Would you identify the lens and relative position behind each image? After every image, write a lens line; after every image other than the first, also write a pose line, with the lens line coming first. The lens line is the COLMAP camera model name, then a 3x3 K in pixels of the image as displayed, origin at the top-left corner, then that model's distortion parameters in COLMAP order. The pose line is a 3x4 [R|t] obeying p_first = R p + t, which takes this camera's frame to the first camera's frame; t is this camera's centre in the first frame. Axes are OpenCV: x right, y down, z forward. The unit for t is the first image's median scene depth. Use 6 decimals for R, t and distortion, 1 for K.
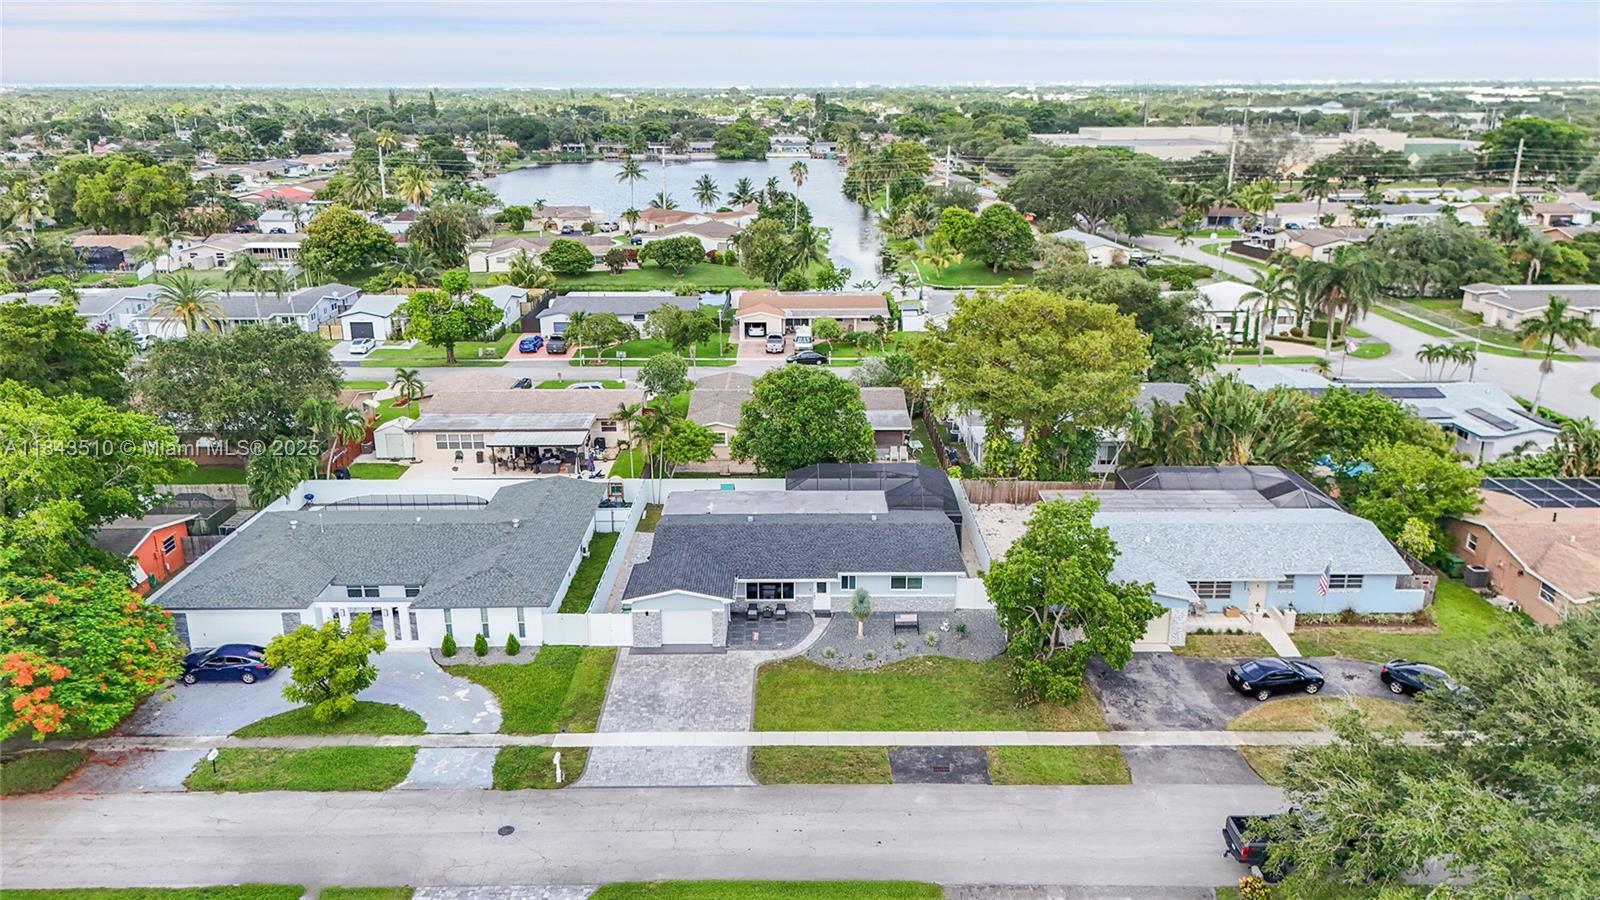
lens RADIAL K [[1141.6, 0, 798.0], [0, 1141.6, 492.1], [0, 0, 1]] dist [0.076436, -0.084634]
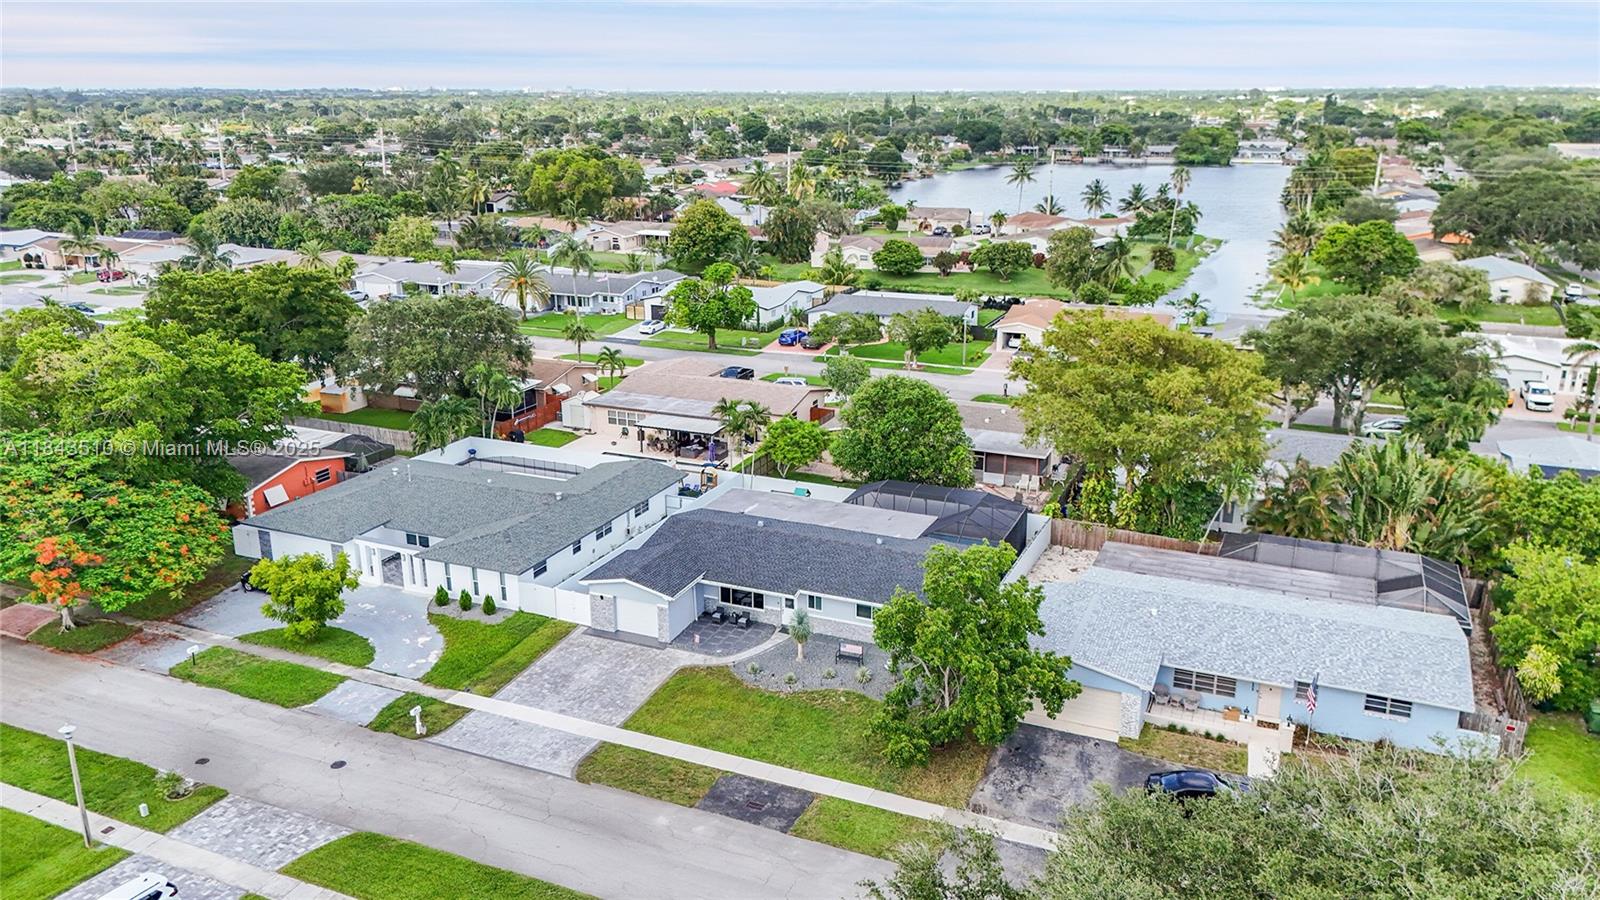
lens RADIAL K [[1141.6, 0, 798.0], [0, 1141.6, 492.1], [0, 0, 1]] dist [0.076436, -0.084634]
pose [[0.918801, 0.132771, -0.371722, 0.259660], [-0.133480, 0.990762, 0.023951, -0.023380], [0.371468, 0.027612, 0.928035, 0.068370]]
